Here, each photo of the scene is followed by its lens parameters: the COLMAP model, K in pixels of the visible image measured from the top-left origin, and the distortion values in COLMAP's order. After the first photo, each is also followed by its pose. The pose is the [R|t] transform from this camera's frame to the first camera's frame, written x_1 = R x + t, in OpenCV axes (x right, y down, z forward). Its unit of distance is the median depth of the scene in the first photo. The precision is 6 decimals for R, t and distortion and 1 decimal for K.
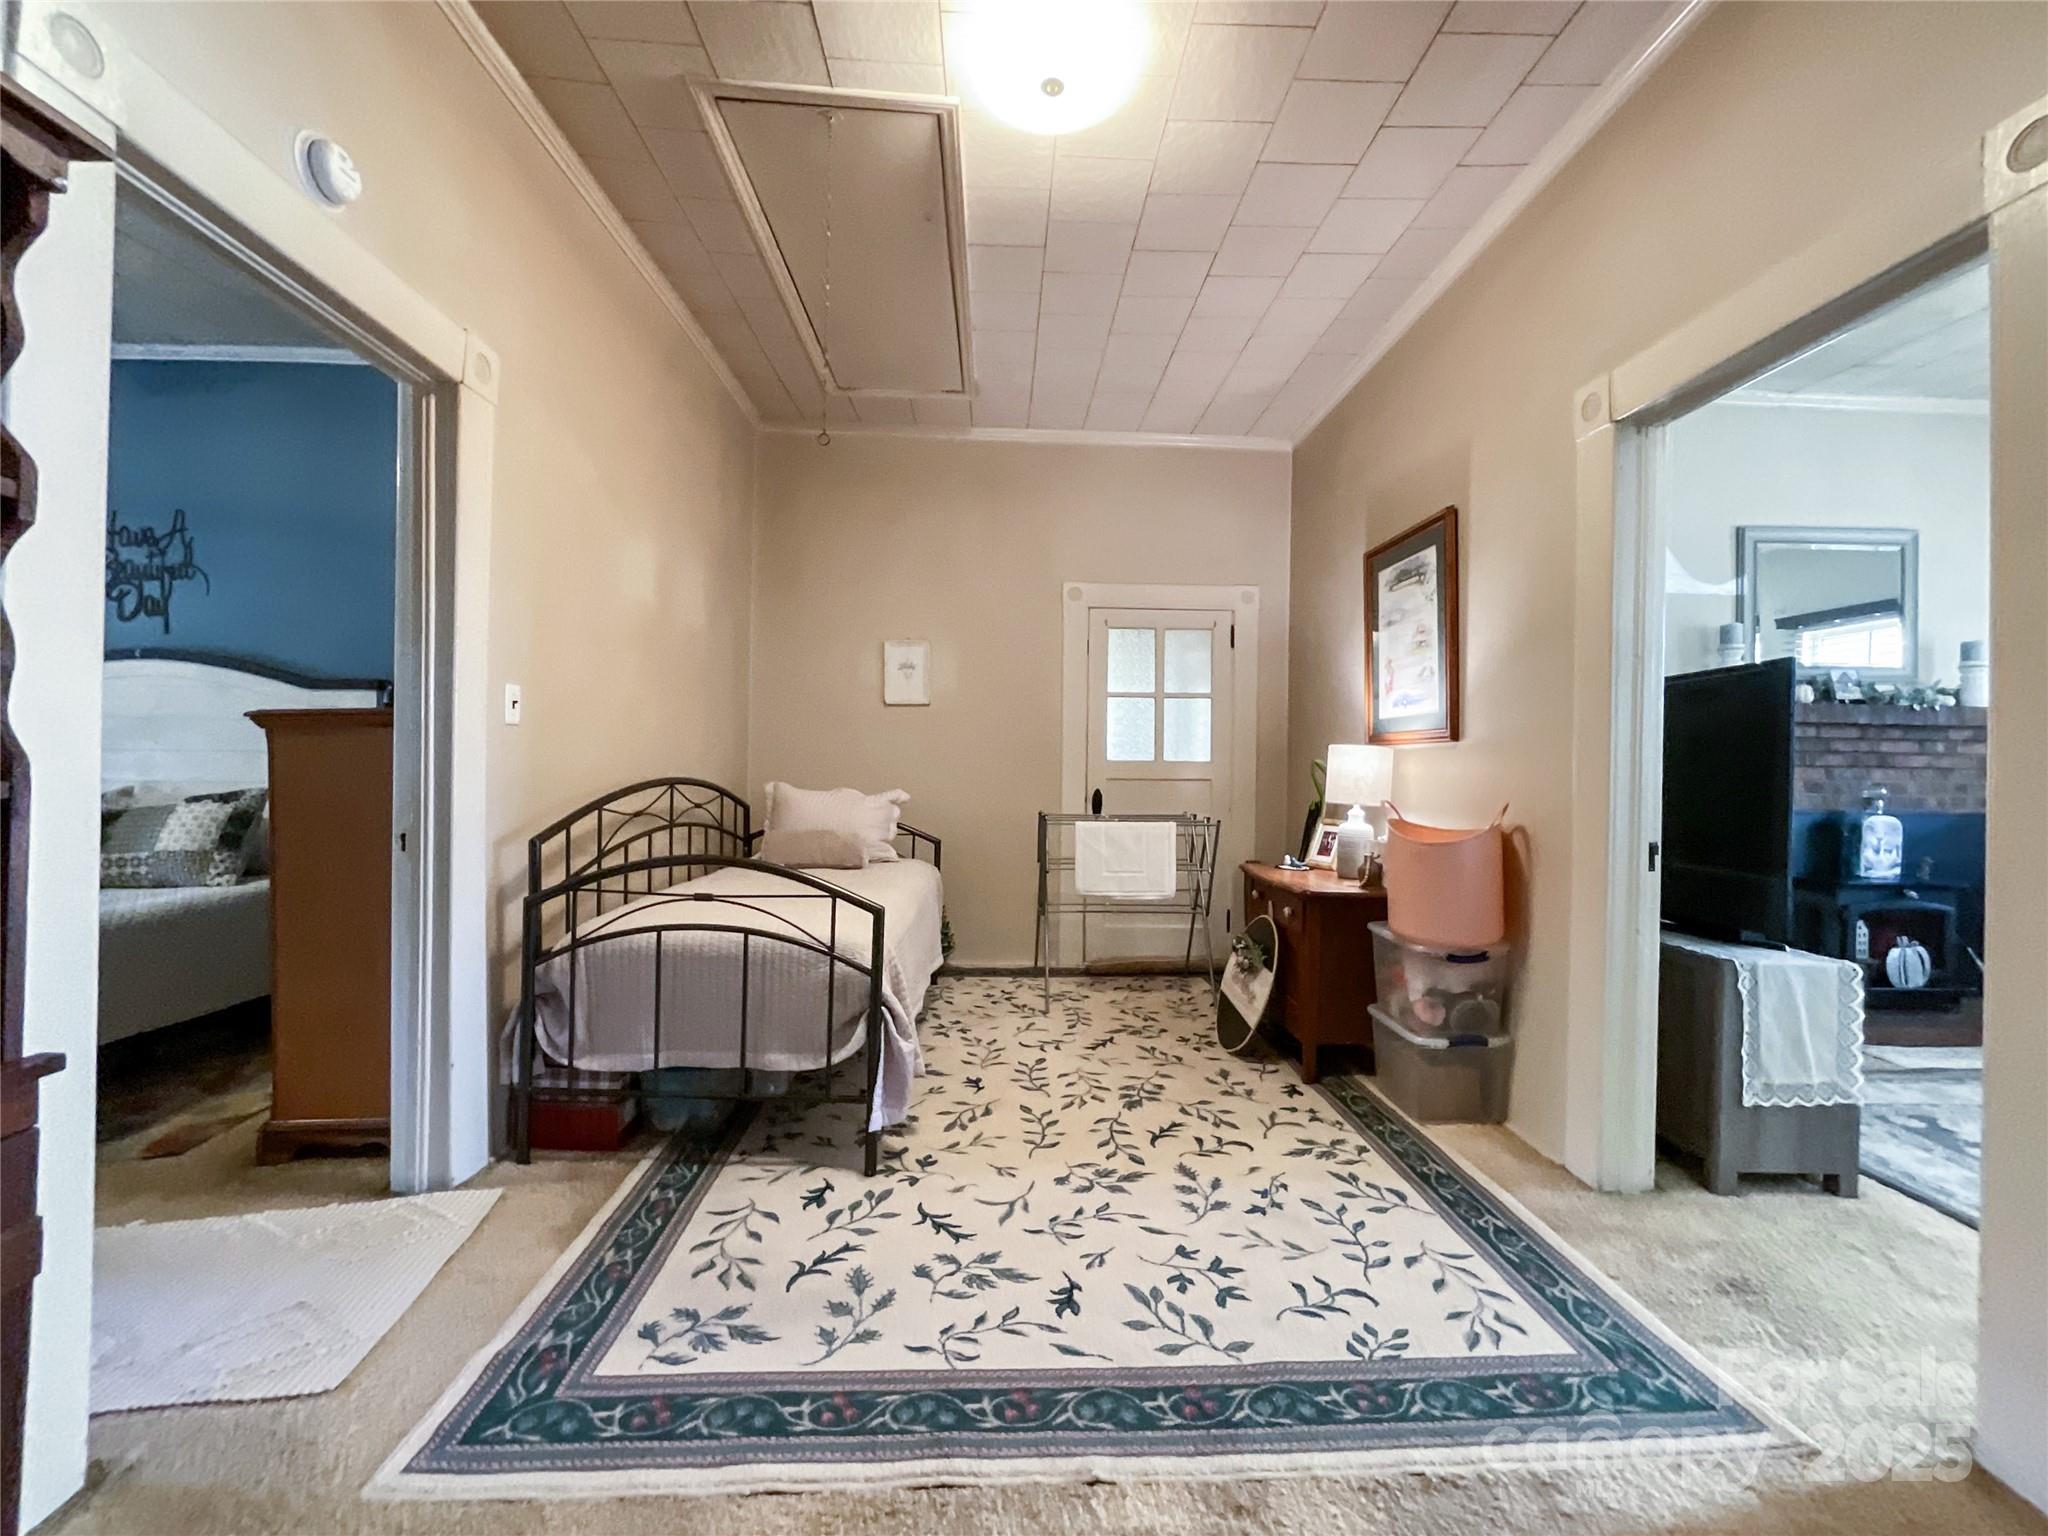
lens RADIAL K [[848.3, 0, 1030.9], [0, 848.3, 759.0], [0, 0, 1]] dist [-0.012711, 0.003257]
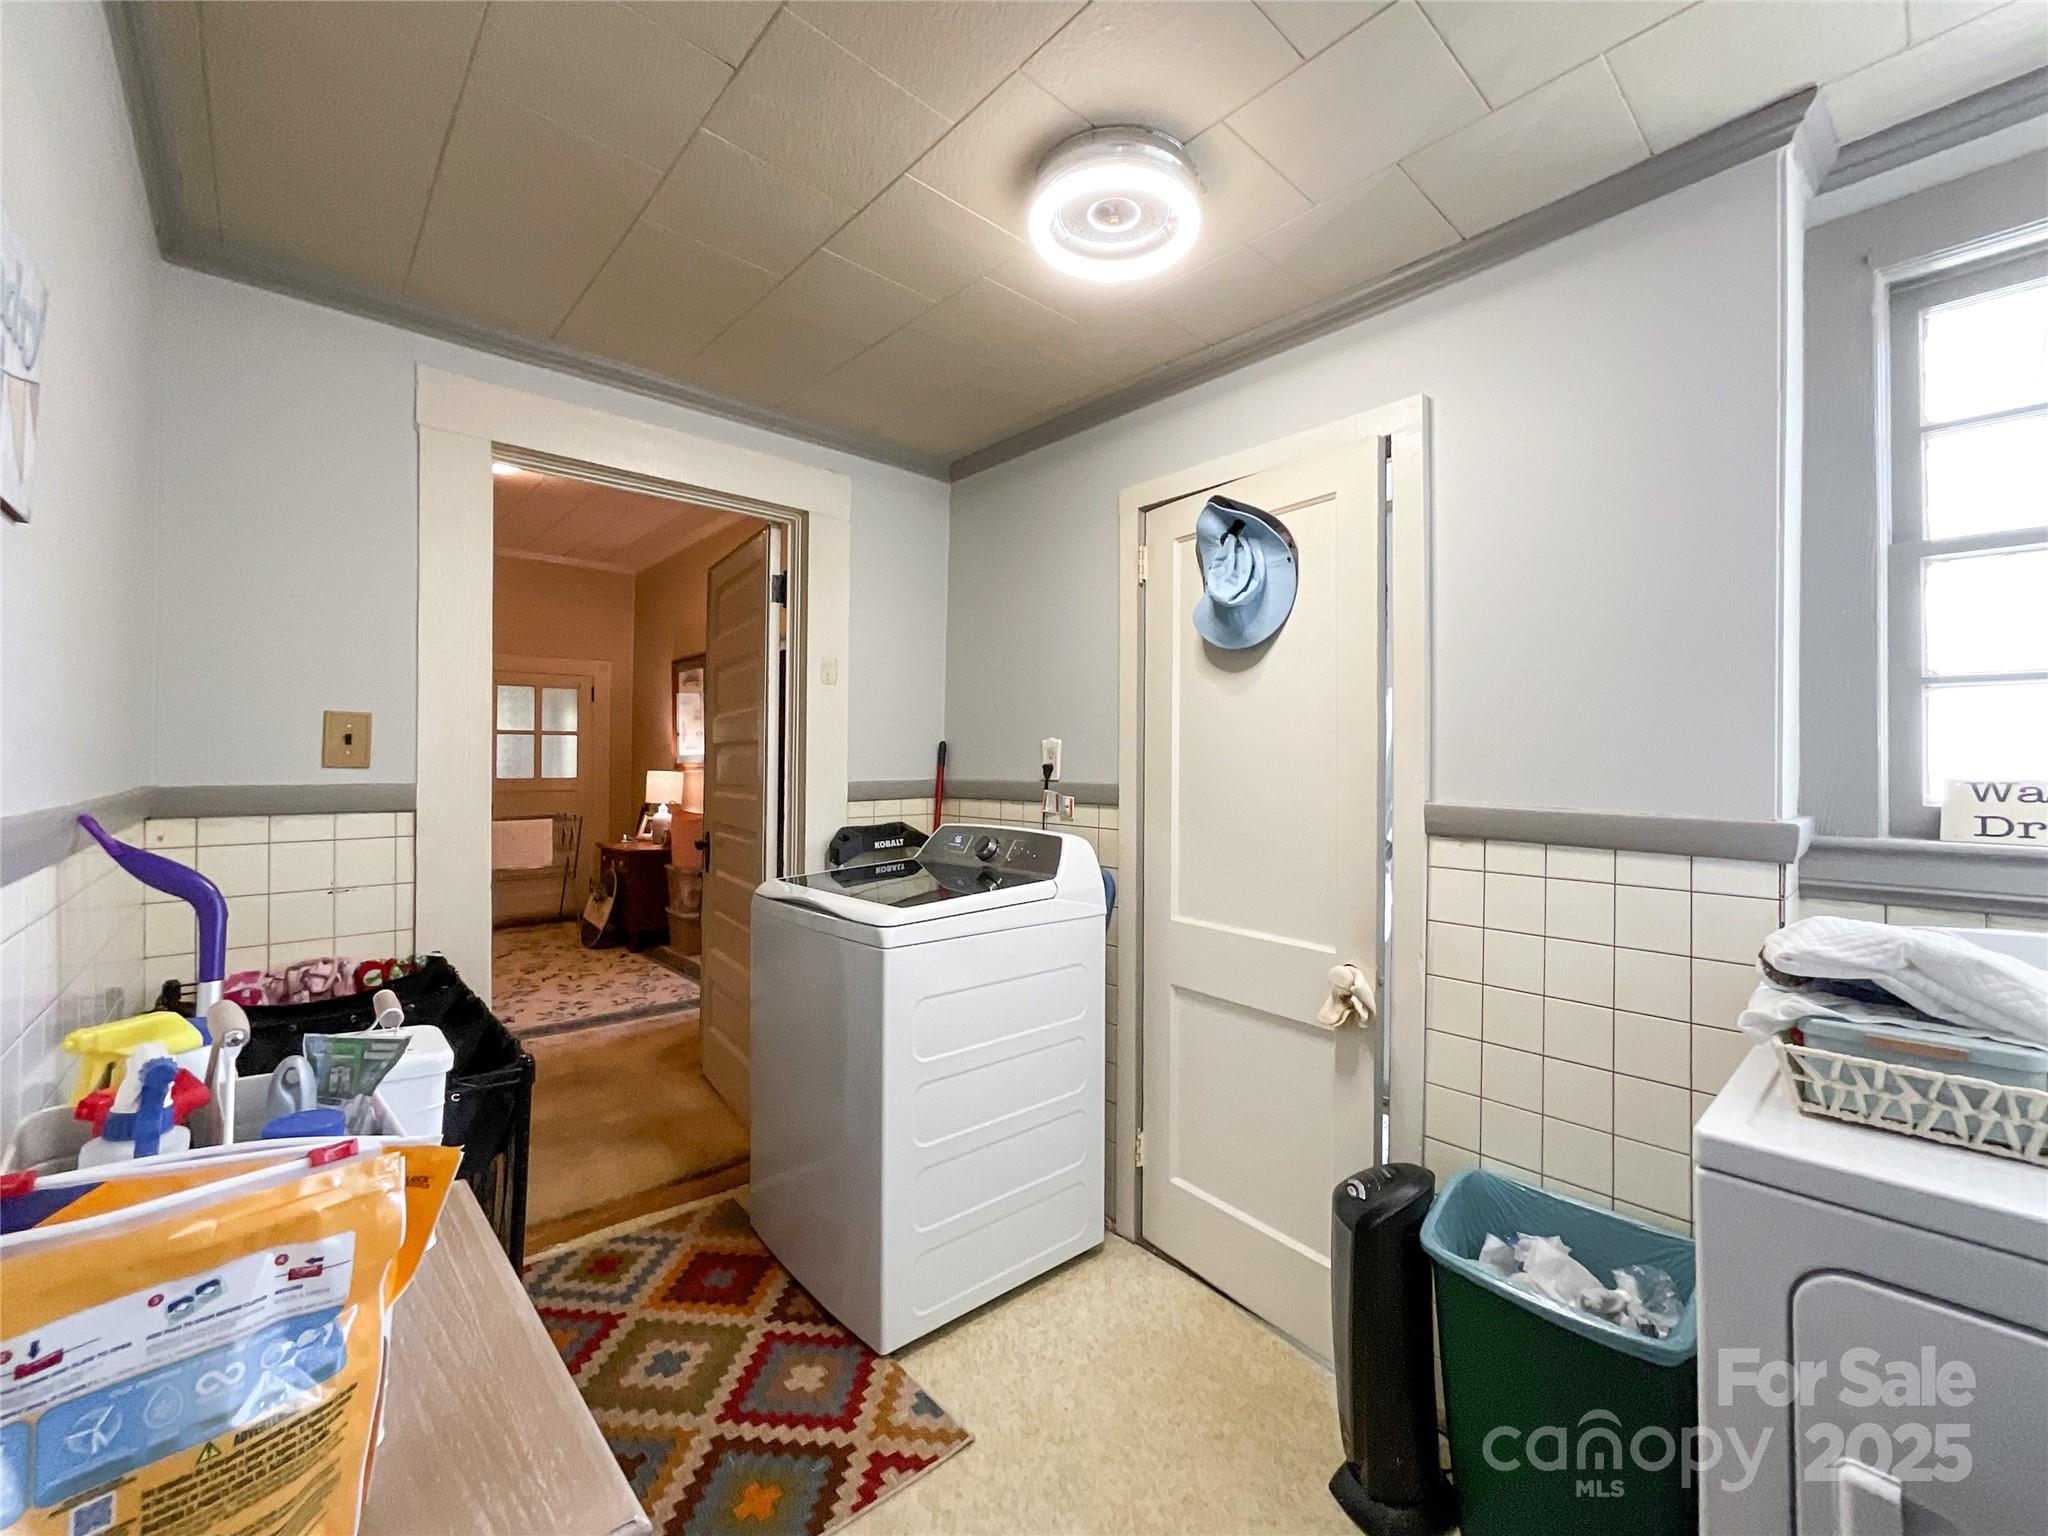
lens RADIAL K [[848.3, 0, 1004.6], [0, 848.3, 755.6], [0, 0, 1]] dist [-0.012711, 0.003257]
pose [[0.781987, -0.000392, 0.623294, -0.204128], [0.001876, 0.999997, -0.001725, -0.051698], [-0.623292, 0.002518, 0.781985, -1.016100]]
